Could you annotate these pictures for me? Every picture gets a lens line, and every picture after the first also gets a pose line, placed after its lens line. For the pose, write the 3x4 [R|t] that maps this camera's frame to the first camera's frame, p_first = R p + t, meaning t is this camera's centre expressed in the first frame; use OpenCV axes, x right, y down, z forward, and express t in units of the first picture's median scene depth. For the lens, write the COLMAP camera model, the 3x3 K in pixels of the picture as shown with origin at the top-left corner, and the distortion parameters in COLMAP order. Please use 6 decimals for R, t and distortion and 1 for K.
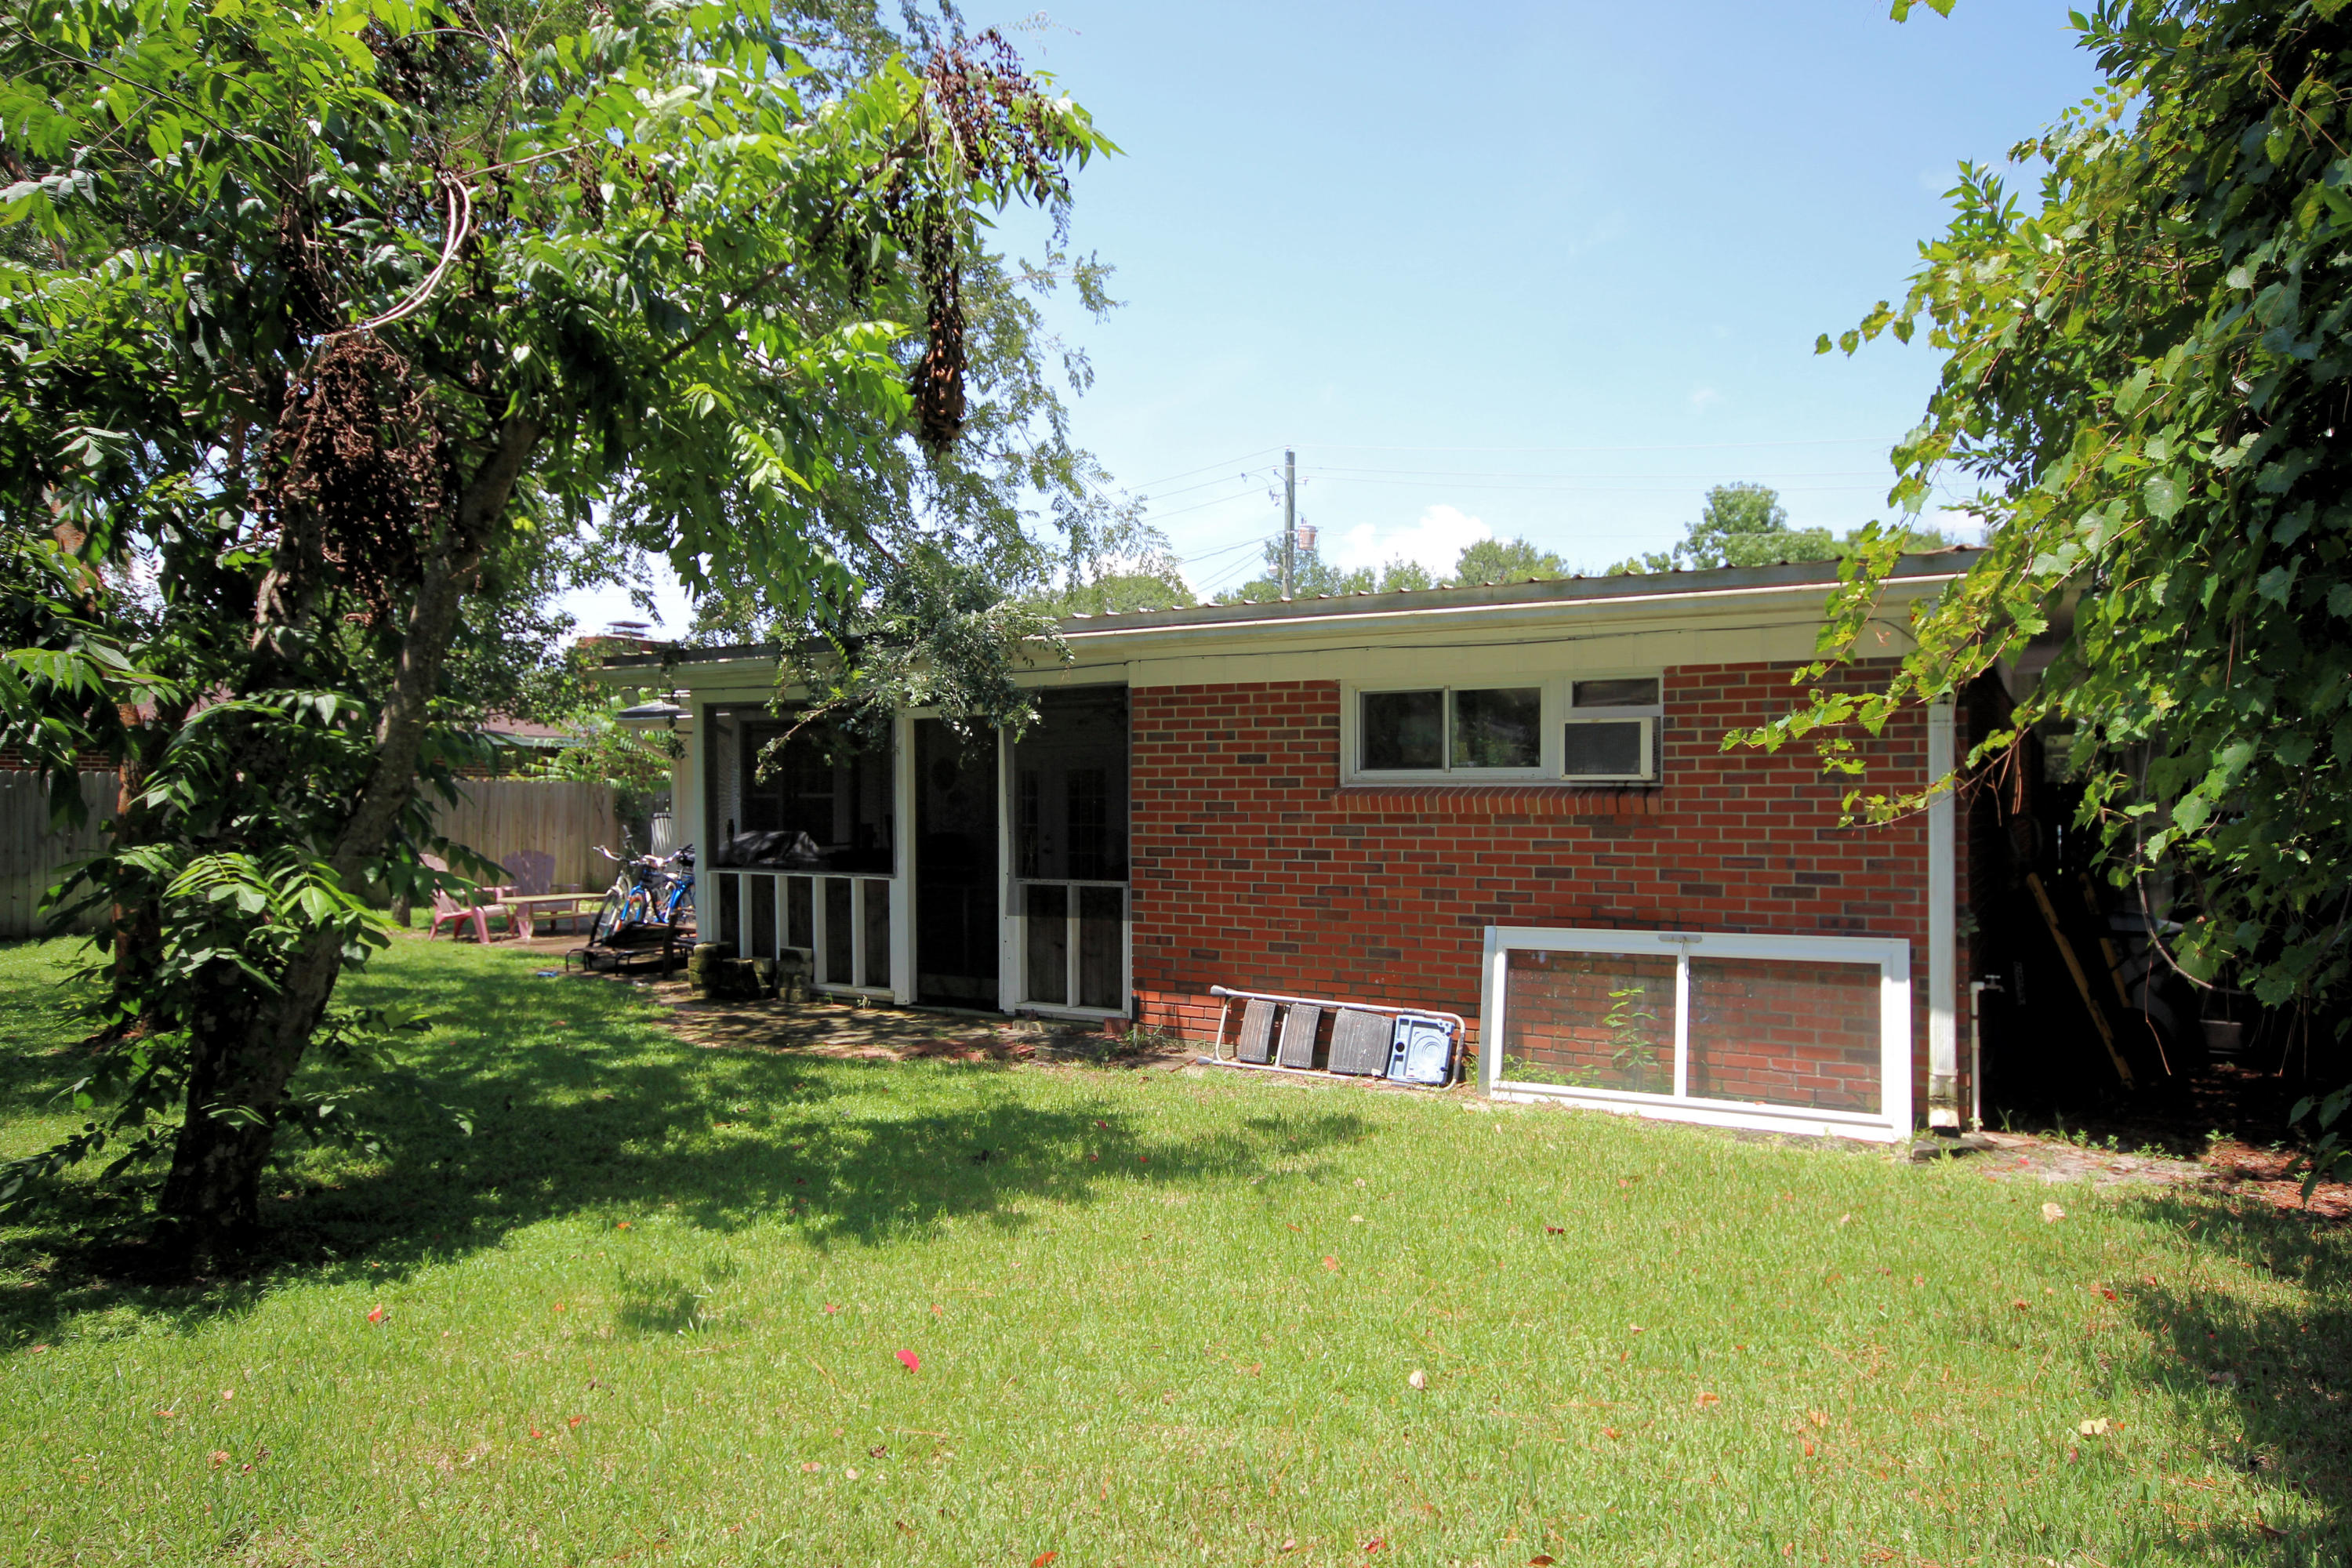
lens RADIAL K [[1431.7, 0, 1176.0], [0, 1431.7, 784.0], [0, 0, 1]] dist [0.003212, 0.000916]
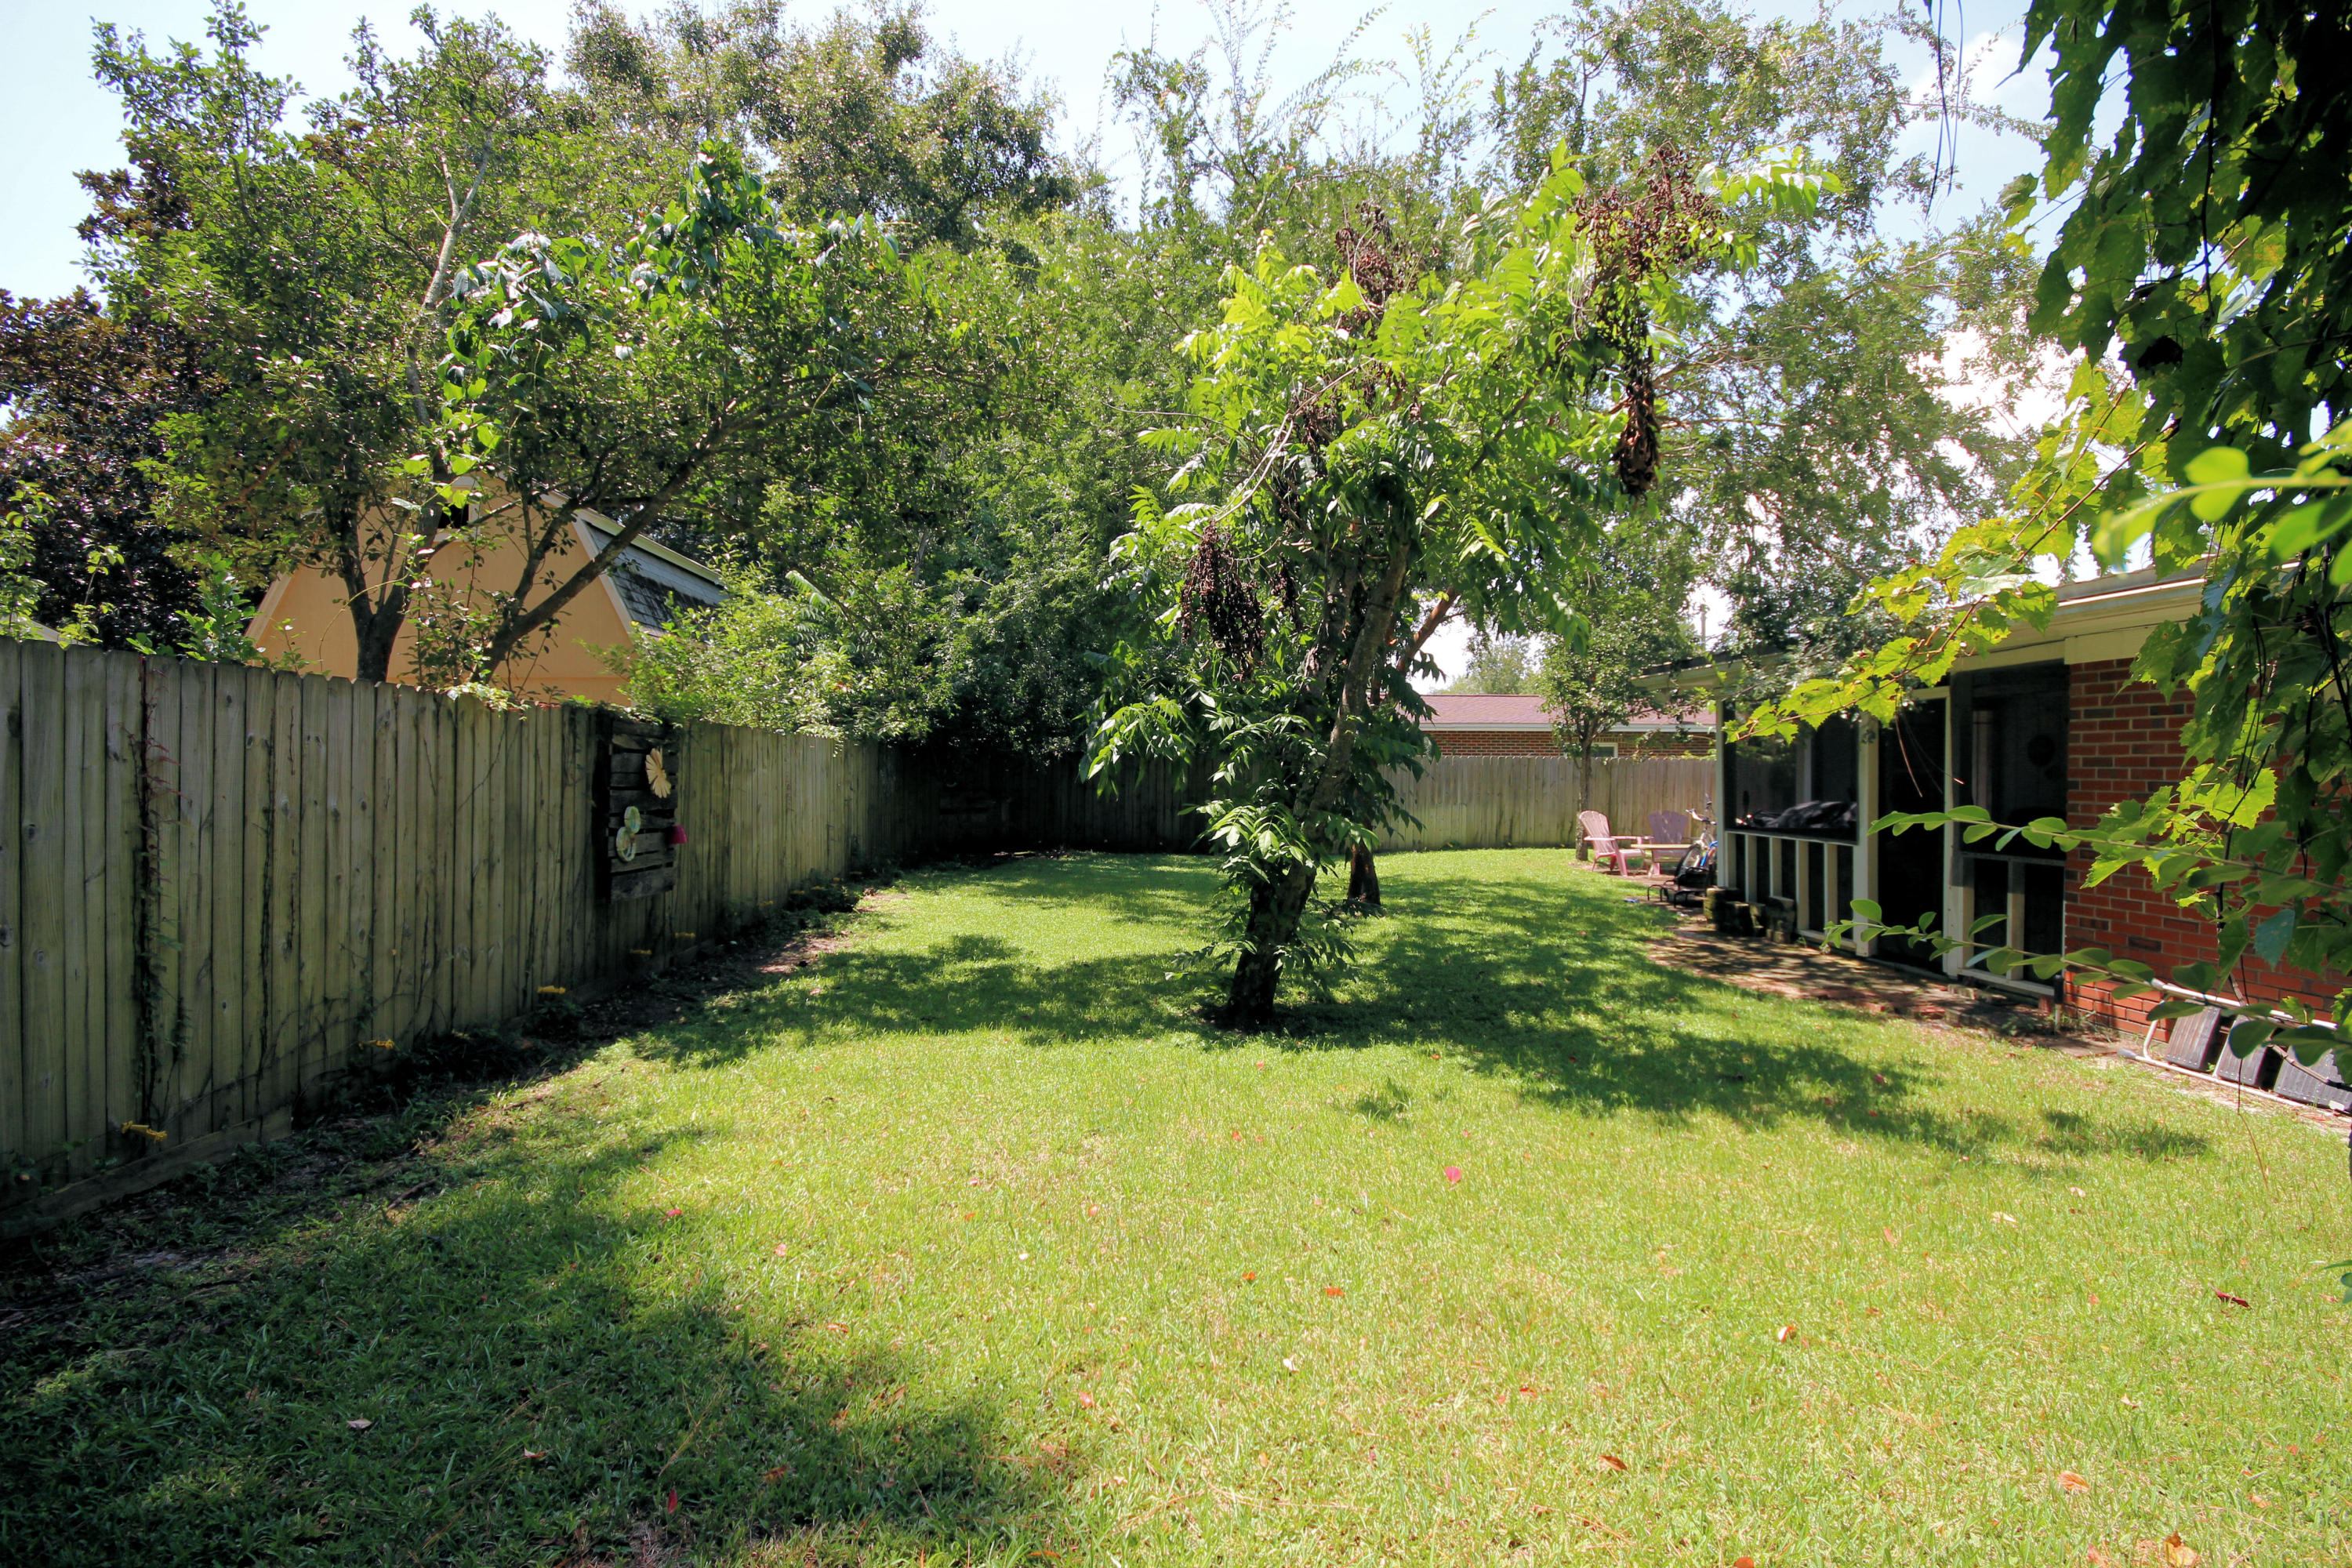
lens RADIAL K [[1082.3, 0, 1193.1], [0, 1082.3, 786.8], [0, 0, 1]] dist [0.006622, -0.008880]
pose [[0.557052, 0.013504, -0.830367, 0.250693], [0.007677, 0.999741, 0.021409, -0.003444], [0.830442, -0.018301, 0.556805, 0.088049]]
